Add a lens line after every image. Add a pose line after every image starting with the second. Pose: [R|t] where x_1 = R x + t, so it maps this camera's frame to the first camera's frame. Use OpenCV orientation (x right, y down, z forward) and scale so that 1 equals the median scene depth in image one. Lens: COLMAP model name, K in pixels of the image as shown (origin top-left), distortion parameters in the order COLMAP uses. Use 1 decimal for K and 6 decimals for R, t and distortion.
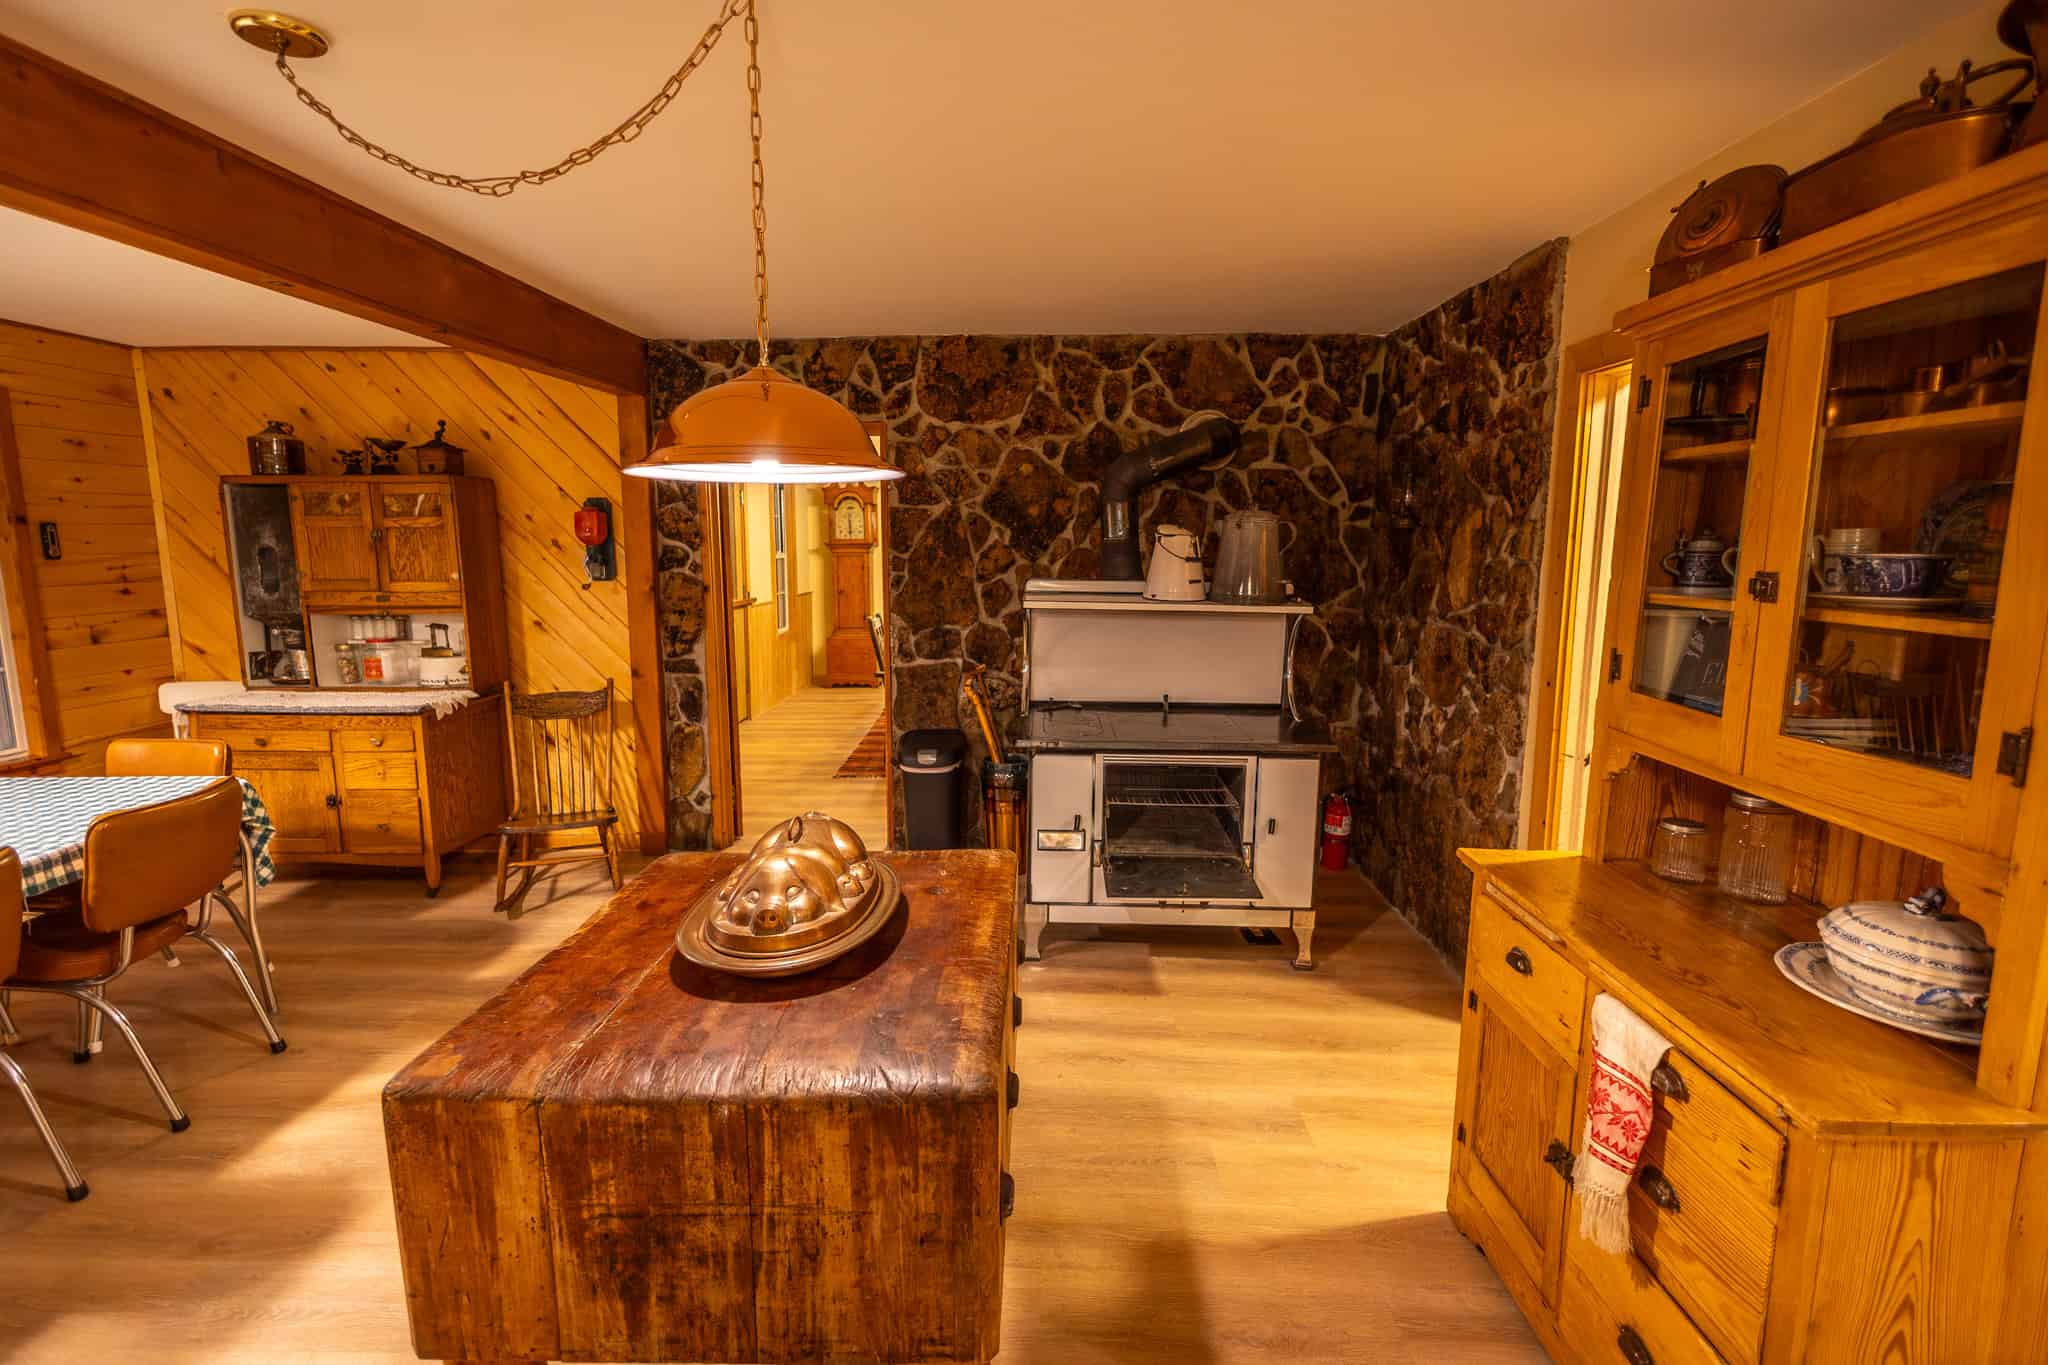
lens RADIAL K [[950.3, 0, 1023.5], [0, 950.3, 679.0], [0, 0, 1]] dist [0.009153, 0.000195]
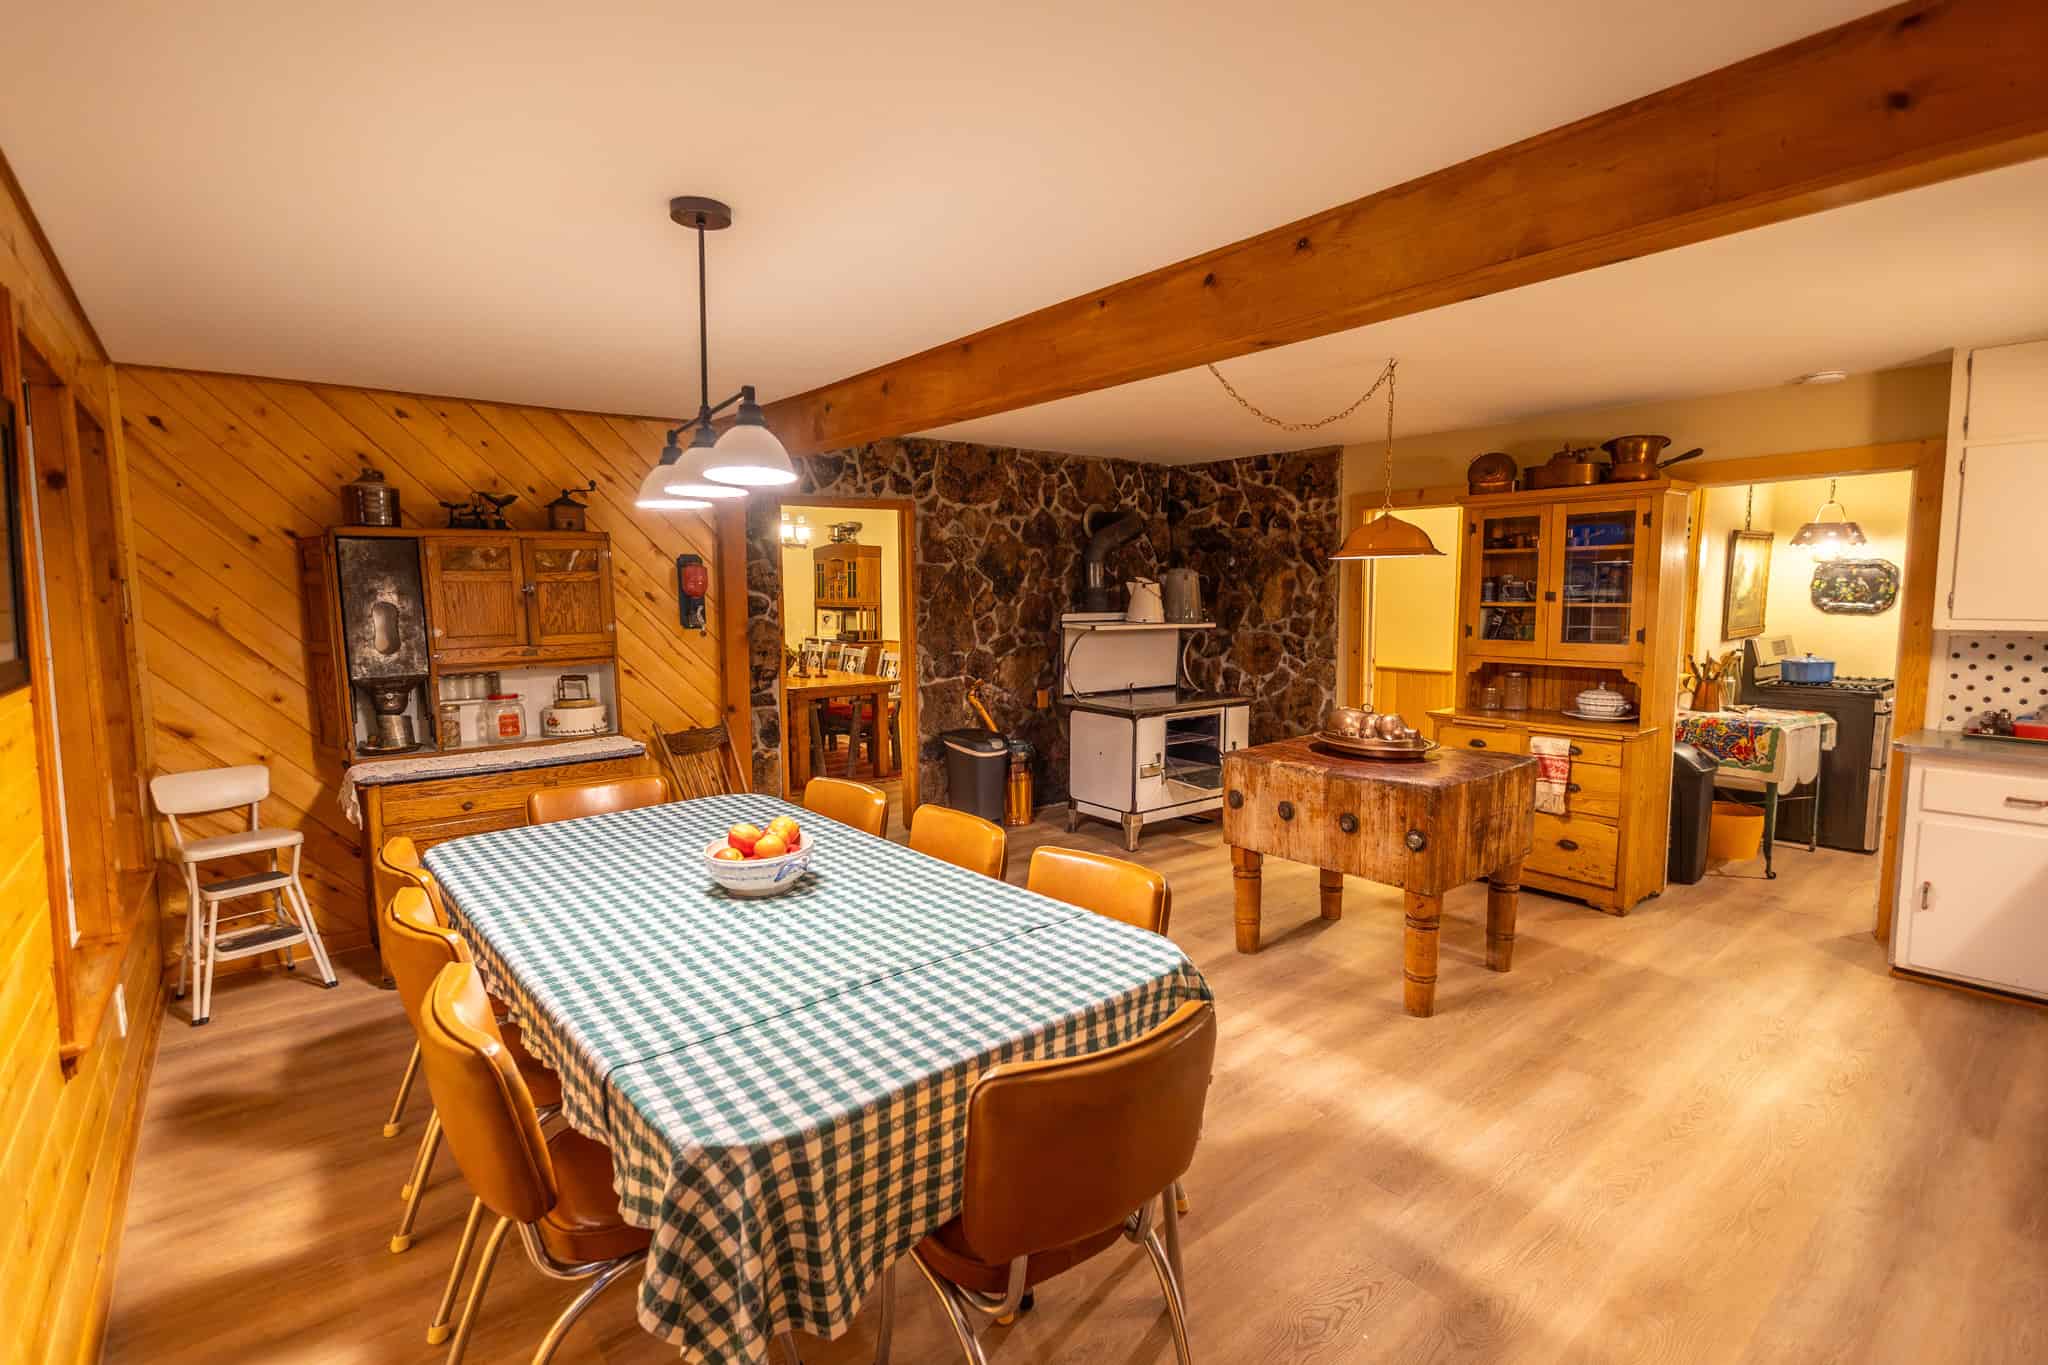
lens RADIAL K [[950.3, 0, 1029.8], [0, 950.3, 678.5], [0, 0, 1]] dist [0.009153, 0.000195]
pose [[0.759893, -0.071250, 0.646132, -0.905904], [0.105889, 0.994266, -0.014892, 0.012677], [-0.641366, 0.079735, 0.763080, -0.093619]]
